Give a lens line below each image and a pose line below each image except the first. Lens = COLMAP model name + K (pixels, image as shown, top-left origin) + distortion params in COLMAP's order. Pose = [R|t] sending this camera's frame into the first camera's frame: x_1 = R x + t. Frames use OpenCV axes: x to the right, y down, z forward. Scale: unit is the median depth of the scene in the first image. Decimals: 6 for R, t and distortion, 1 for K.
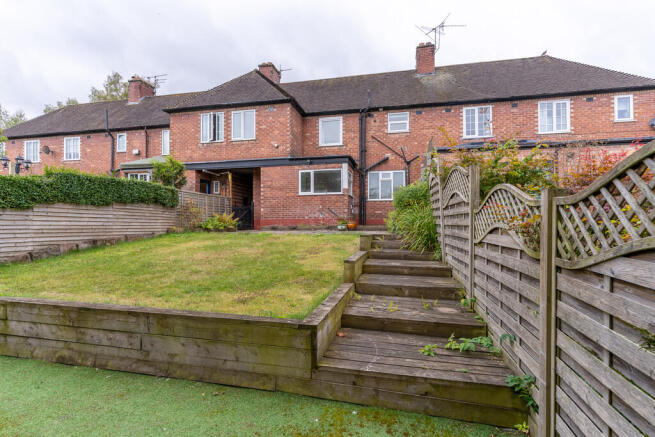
lens RADIAL K [[318.8, 0, 324.6], [0, 318.8, 219.2], [0, 0, 1]] dist [0.008322, 0.001574]
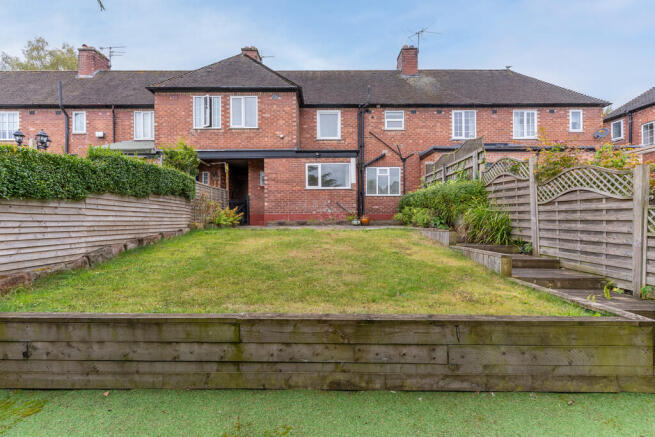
lens RADIAL K [[318.8, 0, 328.0], [0, 318.8, 217.1], [0, 0, 1]] dist [0.008322, 0.001574]
pose [[0.975558, -0.000668, 0.219743, -0.205050], [-0.000844, 0.999977, 0.006788, 0.001990], [-0.219742, -0.006808, 0.975534, 0.042463]]
